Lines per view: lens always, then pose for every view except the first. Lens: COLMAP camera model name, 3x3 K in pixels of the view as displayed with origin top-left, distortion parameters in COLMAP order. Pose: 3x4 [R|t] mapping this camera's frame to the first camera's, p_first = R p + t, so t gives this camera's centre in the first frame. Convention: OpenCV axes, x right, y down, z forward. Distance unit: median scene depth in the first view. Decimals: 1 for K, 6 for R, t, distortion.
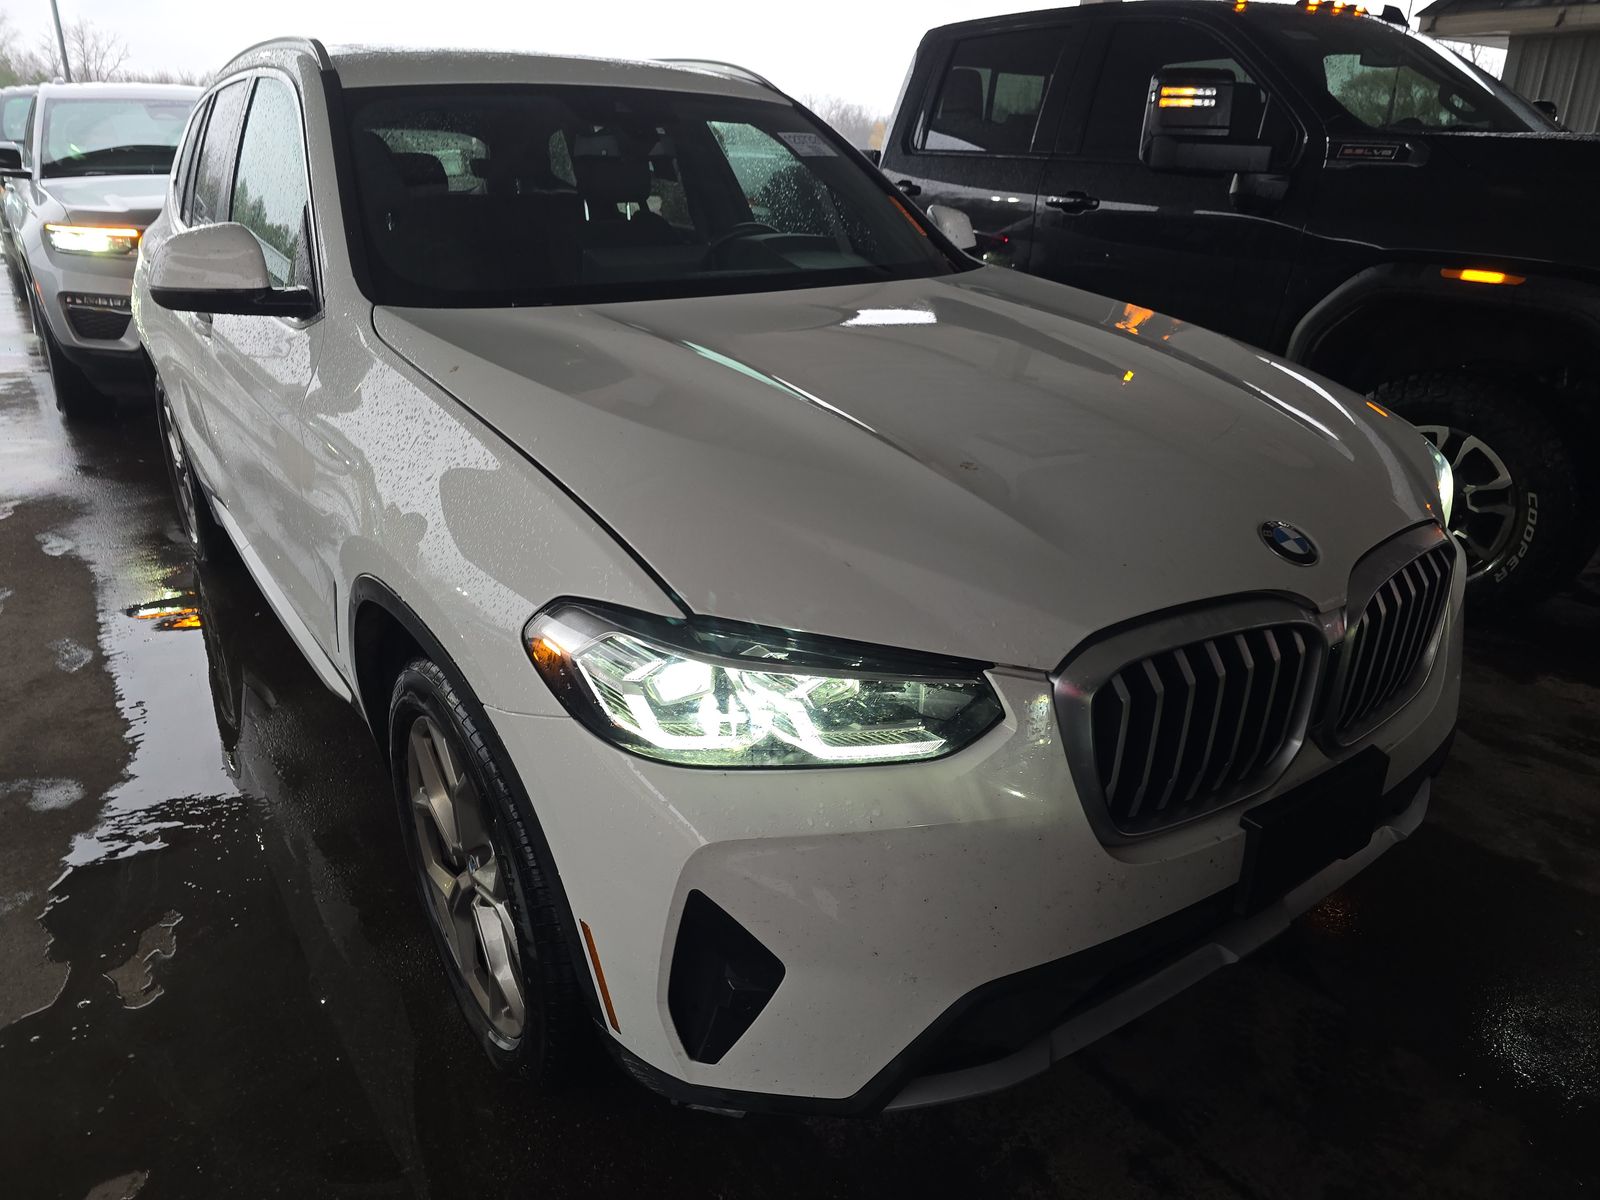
lens RADIAL K [[1064.5, 0, 796.0], [0, 1064.5, 591.3], [0, 0, 1]] dist [0.046974, -0.037964]
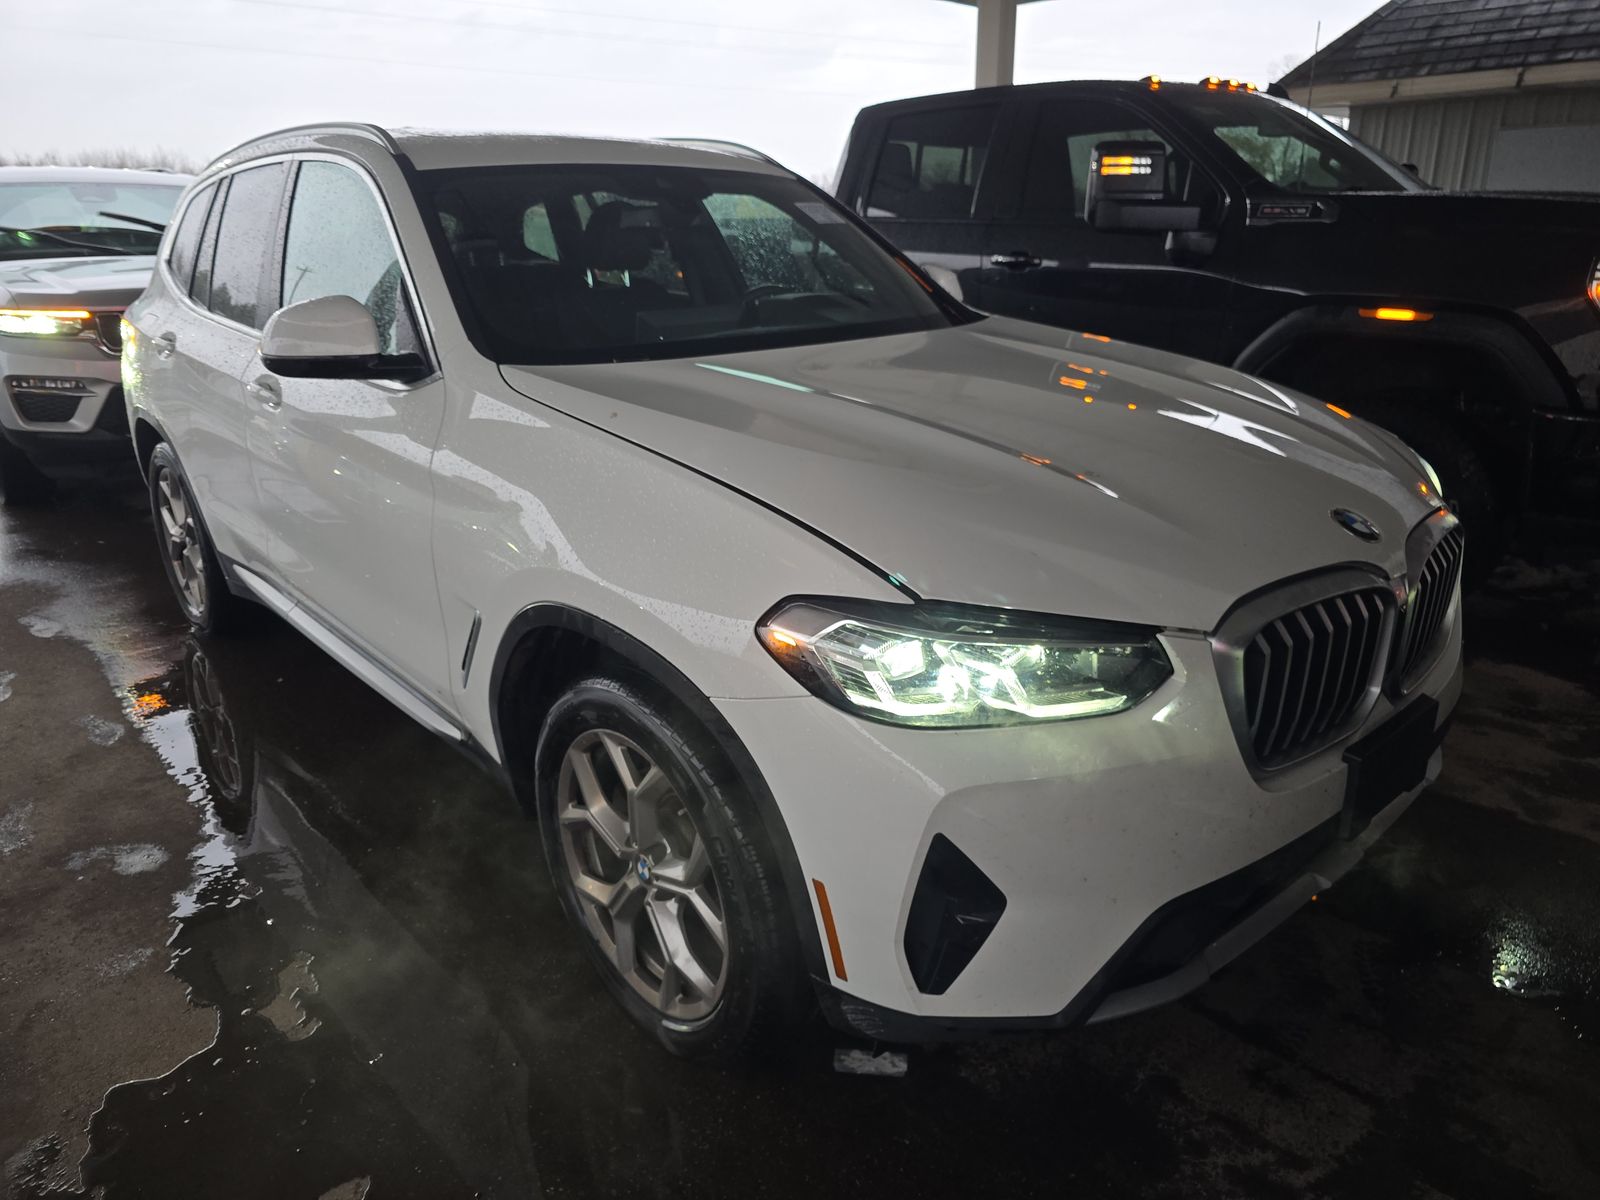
lens RADIAL K [[1066.8, 0, 800.1], [0, 1066.8, 594.1], [0, 0, 1]] dist [0.047447, -0.038695]
pose [[0.993182, -0.055645, 0.102441, -0.160717], [0.061120, 0.996821, -0.051110, 0.030994], [-0.099271, 0.057023, 0.993425, -0.076781]]
